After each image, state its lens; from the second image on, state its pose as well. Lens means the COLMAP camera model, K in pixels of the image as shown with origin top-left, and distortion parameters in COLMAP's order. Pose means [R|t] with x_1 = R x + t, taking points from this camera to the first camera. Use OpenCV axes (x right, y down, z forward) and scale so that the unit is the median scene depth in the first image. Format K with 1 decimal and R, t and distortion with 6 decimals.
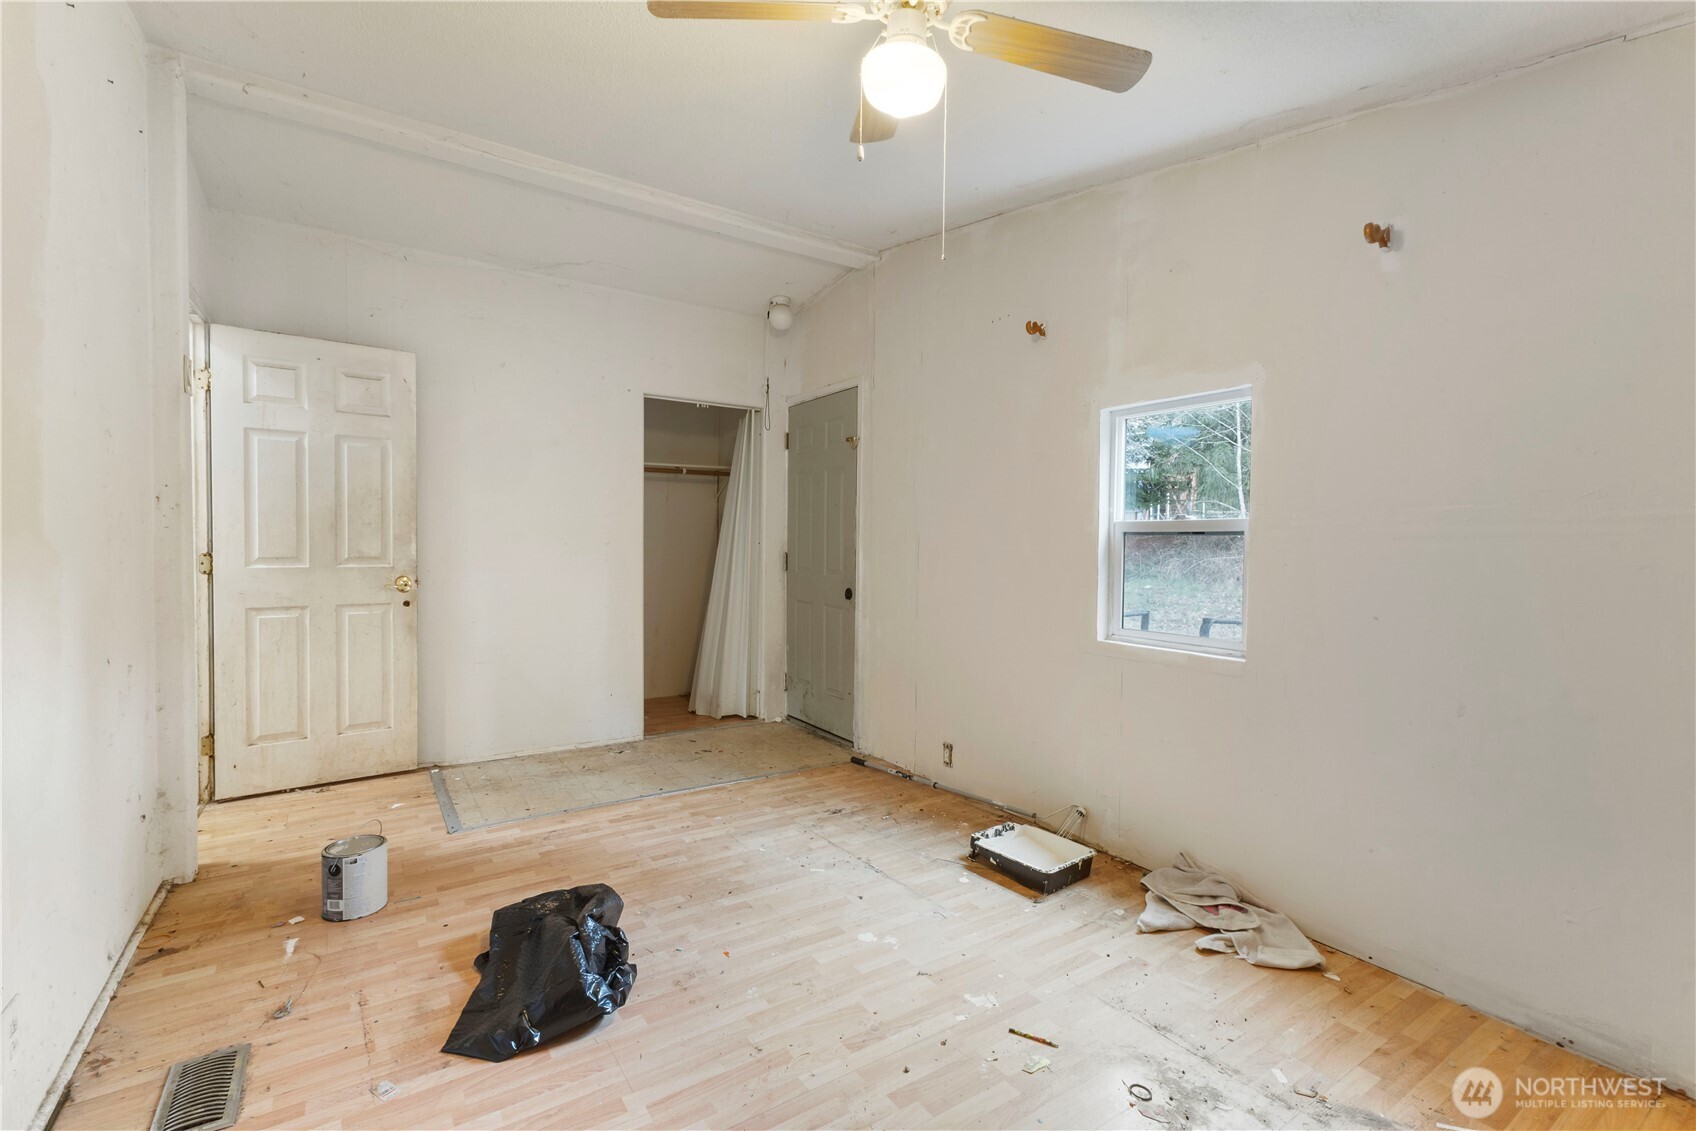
lens RADIAL K [[753.6, 0, 849.2], [0, 753.6, 563.7], [0, 0, 1]] dist [0.006733, 0.000908]
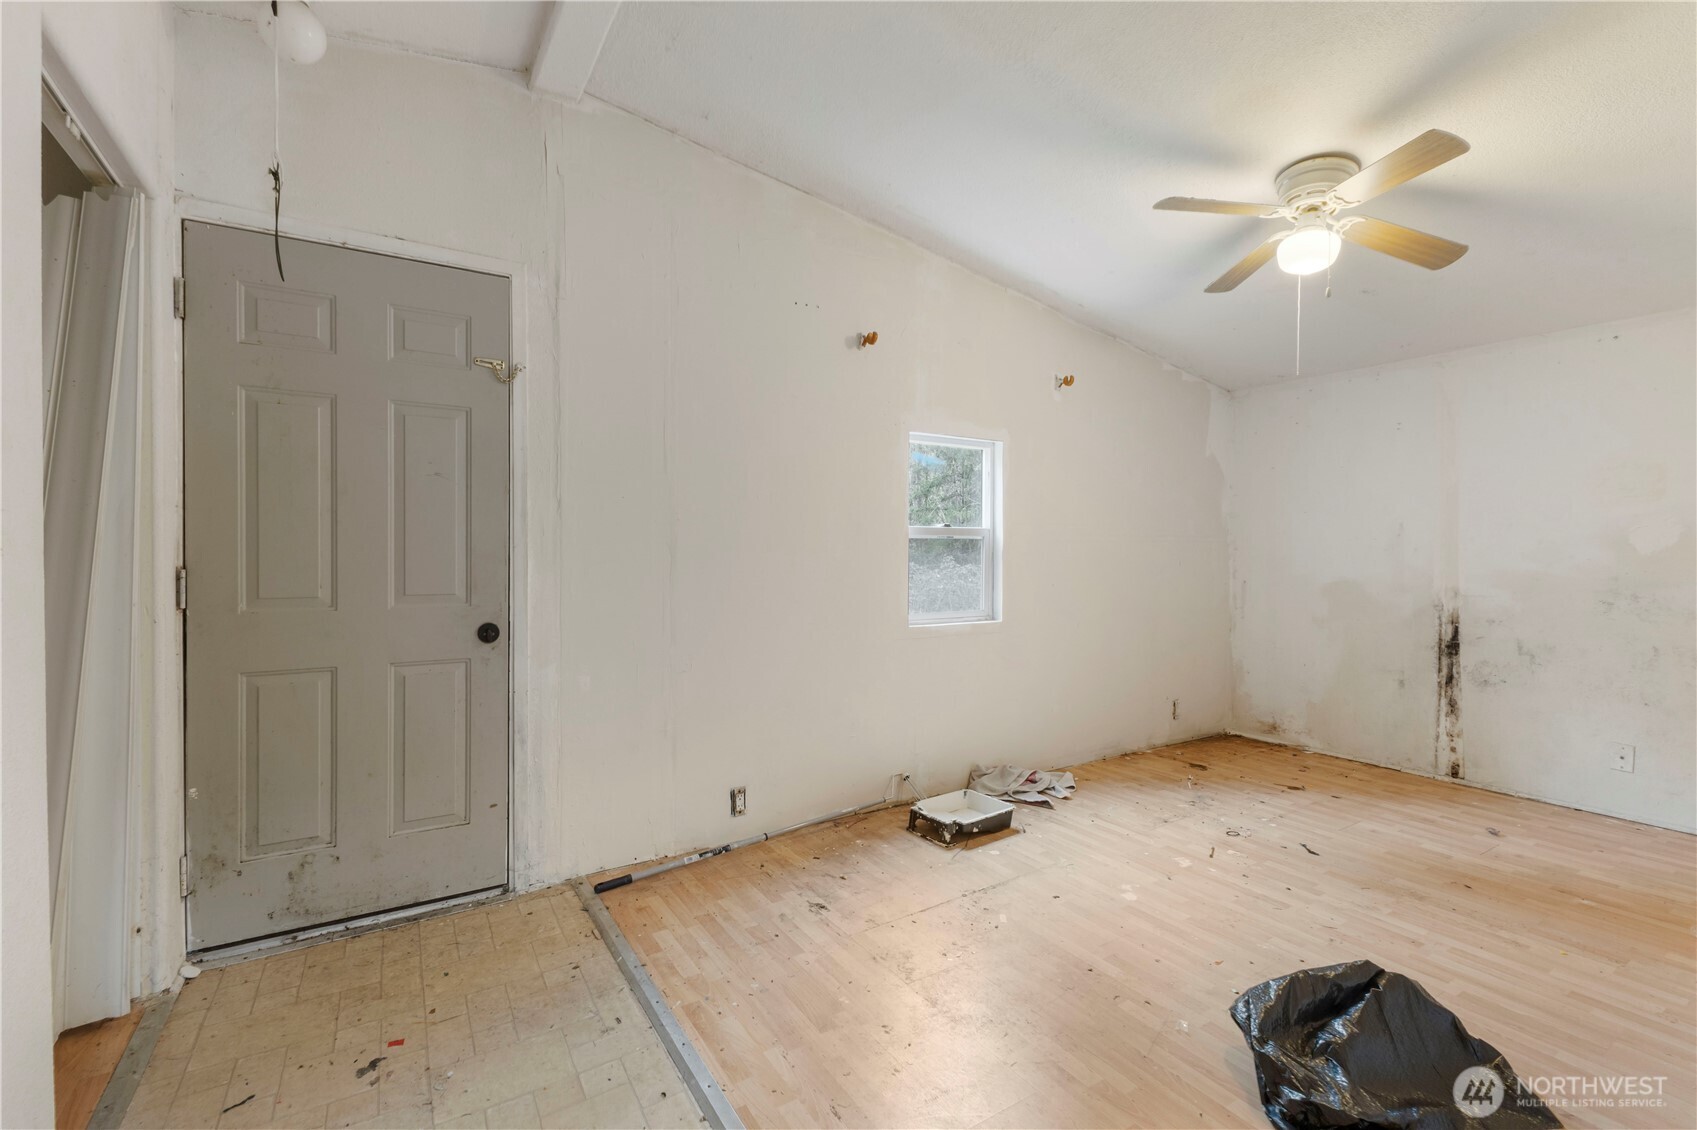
lens RADIAL K [[754.0, 0, 849.4], [0, 754.0, 552.8], [0, 0, 1]] dist [0.006733, 0.000908]
pose [[0.021927, -0.023720, 0.999478, -0.791914], [0.023438, 0.999456, 0.023206, -0.038582], [-0.999485, 0.022917, 0.022471, 0.993232]]
